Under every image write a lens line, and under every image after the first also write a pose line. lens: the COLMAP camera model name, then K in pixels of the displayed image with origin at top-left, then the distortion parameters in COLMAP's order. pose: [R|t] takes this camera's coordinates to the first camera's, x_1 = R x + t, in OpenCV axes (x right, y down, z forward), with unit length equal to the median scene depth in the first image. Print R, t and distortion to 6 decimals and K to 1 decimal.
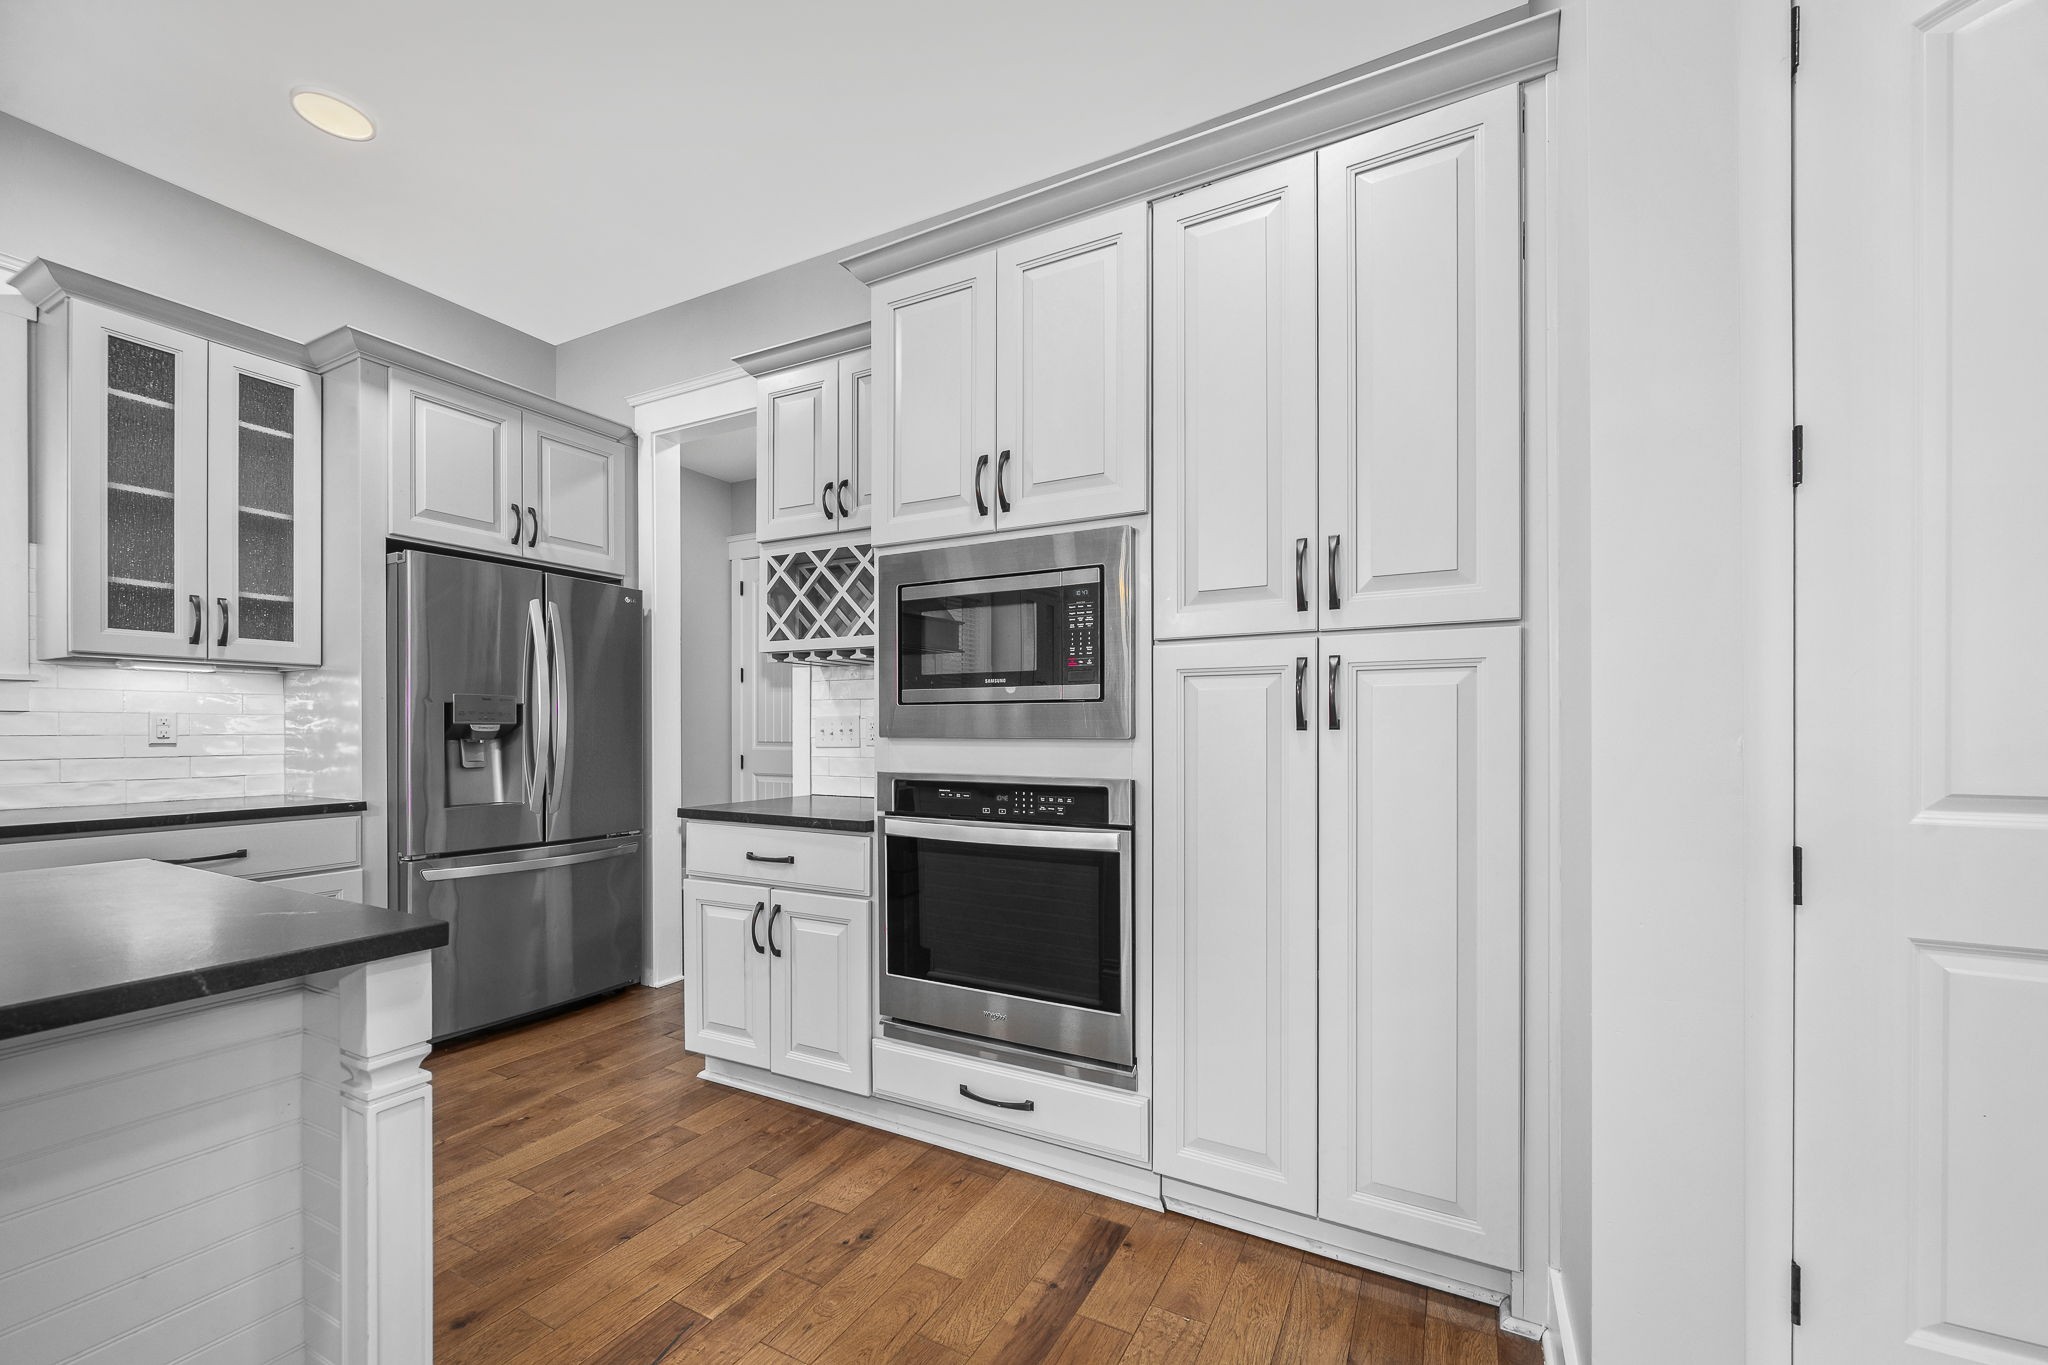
lens RADIAL K [[825.0, 0, 1011.8], [0, 825.0, 740.0], [0, 0, 1]] dist [0.001097, -0.000074]
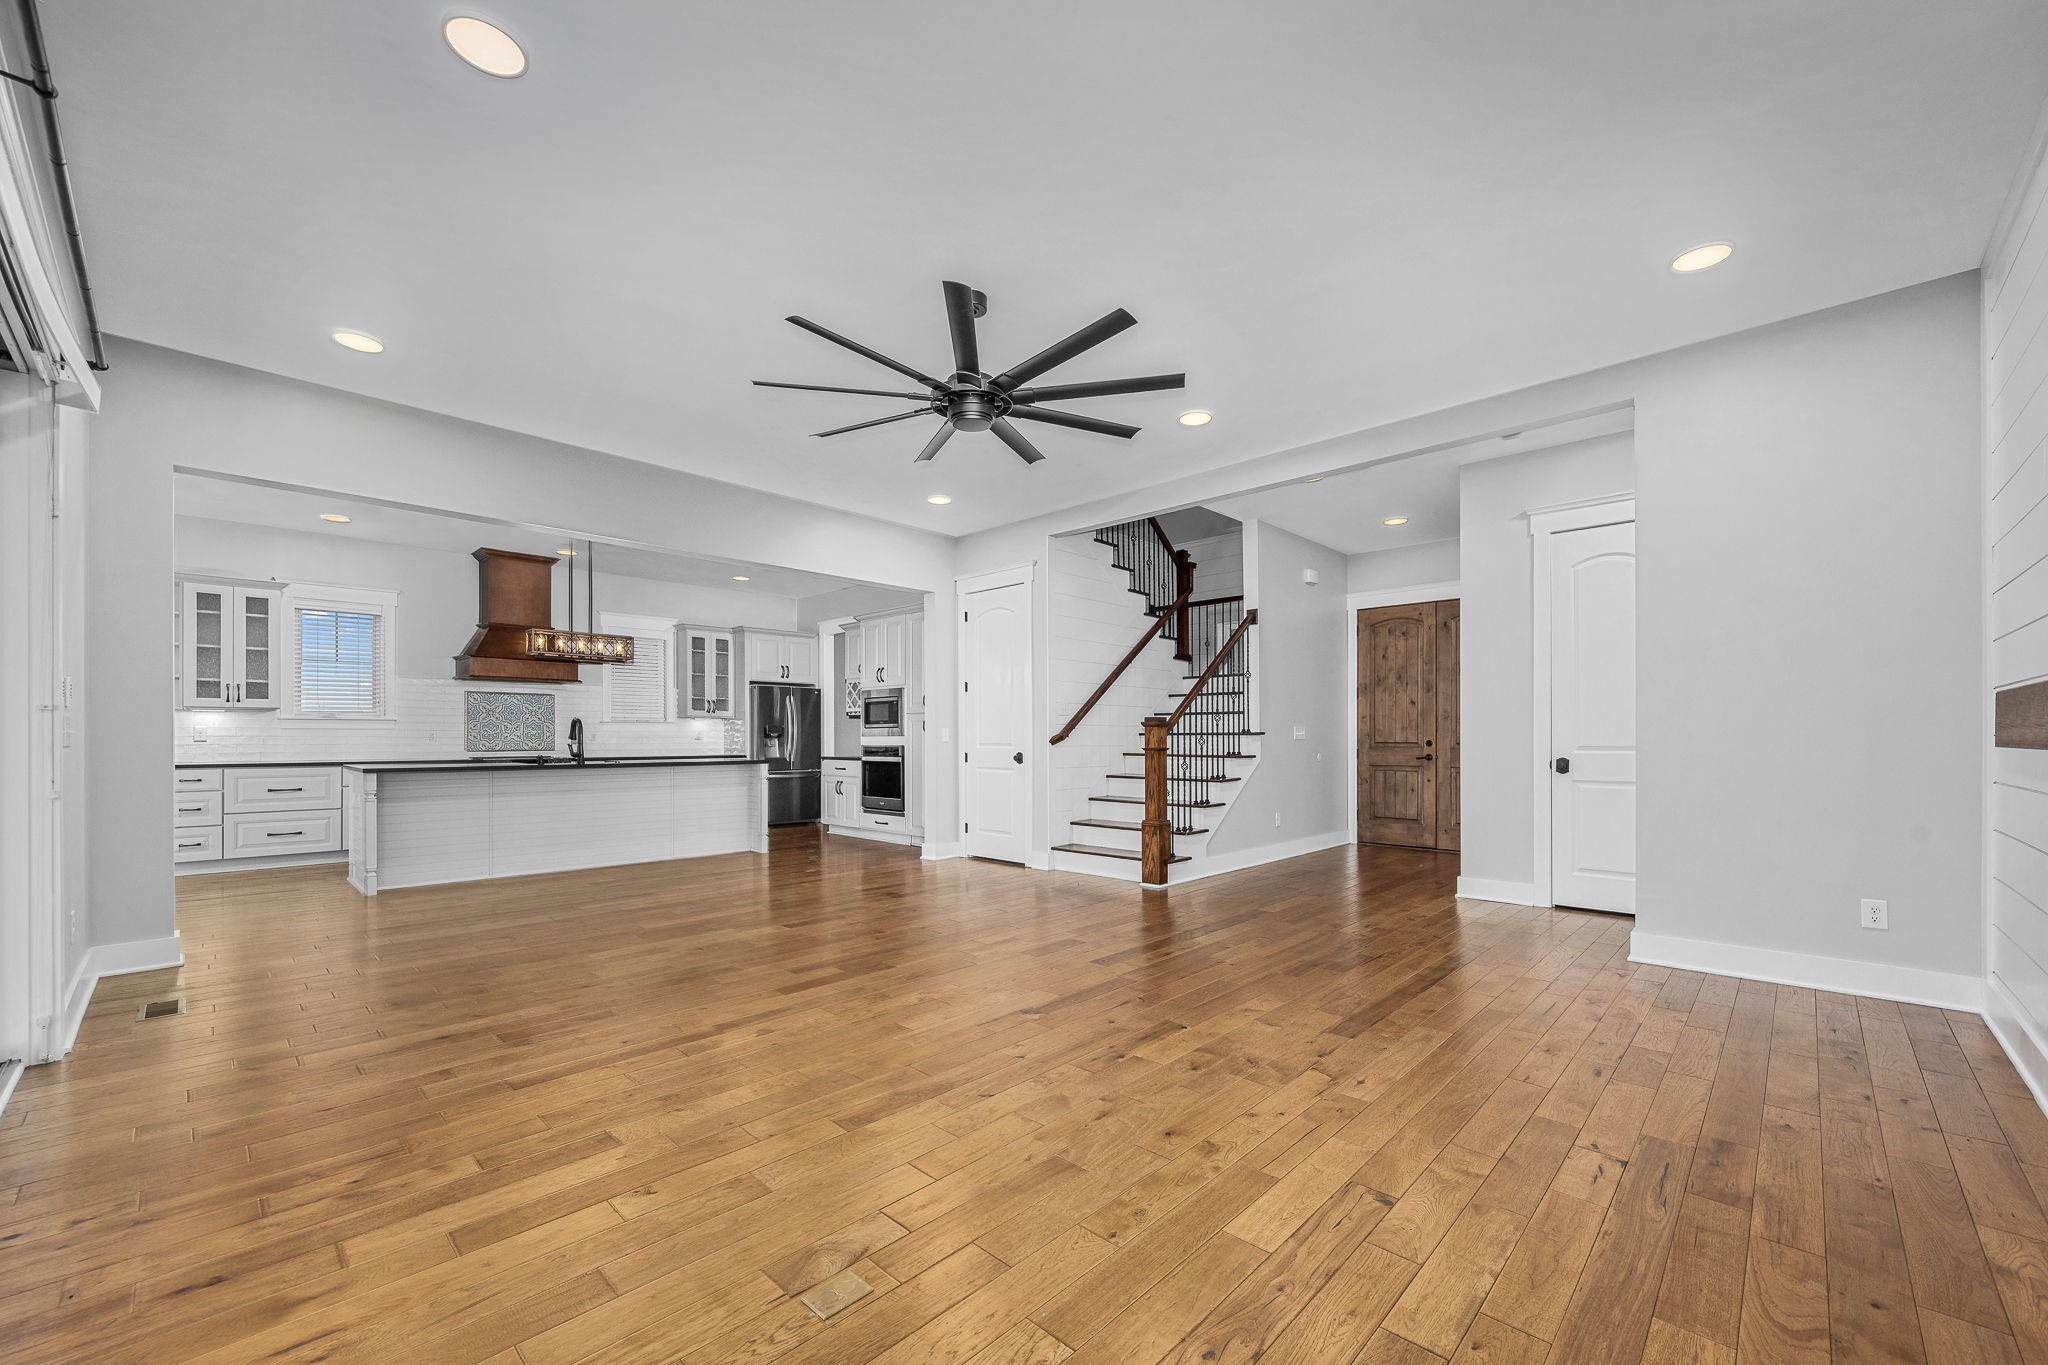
lens RADIAL K [[825.0, 0, 1040.3], [0, 825.0, 743.2], [0, 0, 1]] dist [0.001097, -0.000074]
pose [[0.964645, -0.000742, -0.263551, 1.632778], [-0.000088, 0.999995, -0.003137, 0.040150], [0.263552, 0.003049, 0.964640, -2.477056]]
